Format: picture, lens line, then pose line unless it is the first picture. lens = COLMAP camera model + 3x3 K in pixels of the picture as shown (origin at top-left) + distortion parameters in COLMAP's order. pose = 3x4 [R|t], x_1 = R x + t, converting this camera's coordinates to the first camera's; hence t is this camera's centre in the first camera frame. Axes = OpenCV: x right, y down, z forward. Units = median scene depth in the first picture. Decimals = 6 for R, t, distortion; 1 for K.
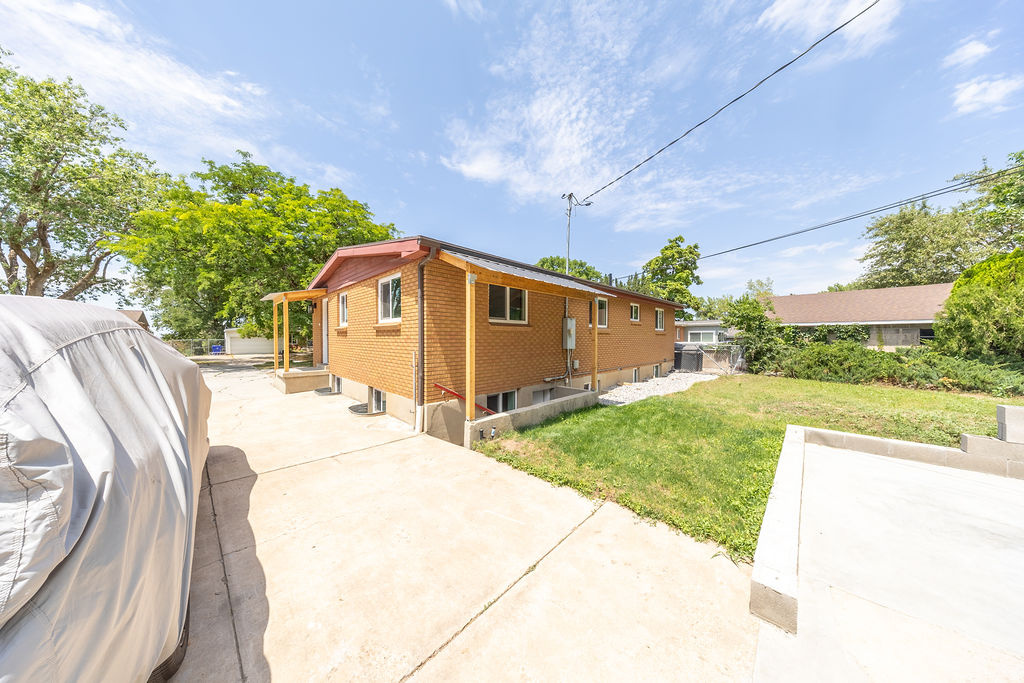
lens RADIAL K [[296.5, 0, 511.4], [0, 296.5, 338.8], [0, 0, 1]] dist [-0.001570, 0.000668]
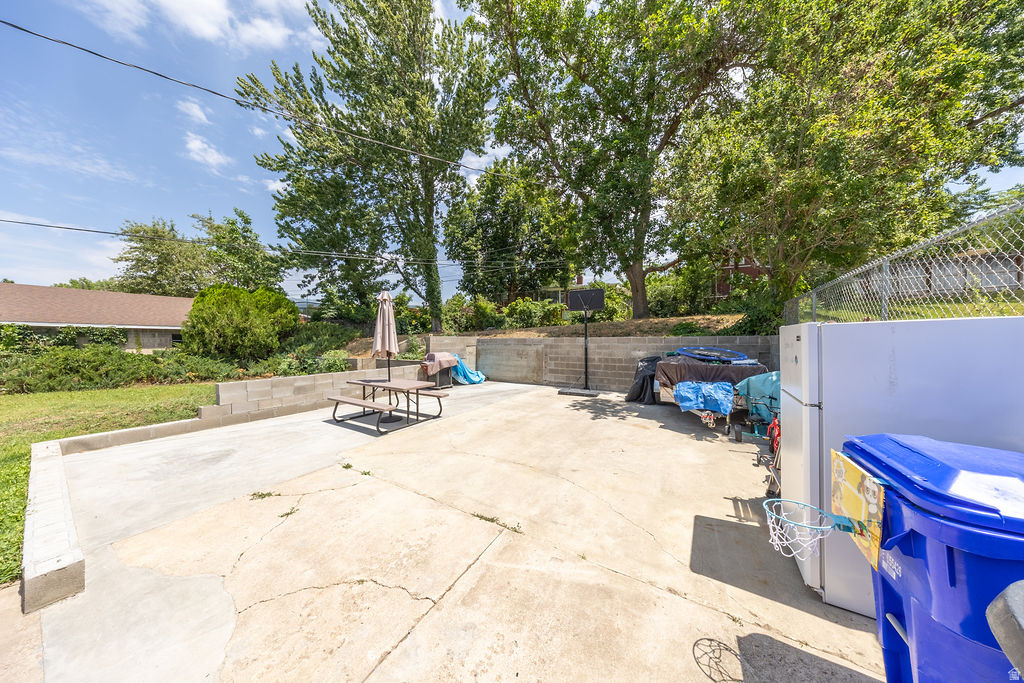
lens RADIAL K [[296.5, 0, 511.2], [0, 296.5, 347.9], [0, 0, 1]] dist [-0.001570, 0.000668]
pose [[-0.223274, -0.019325, 0.974564, -0.083355], [0.001419, 0.999796, 0.020150, 0.000874], [-0.974755, 0.005882, -0.223201, -0.060789]]
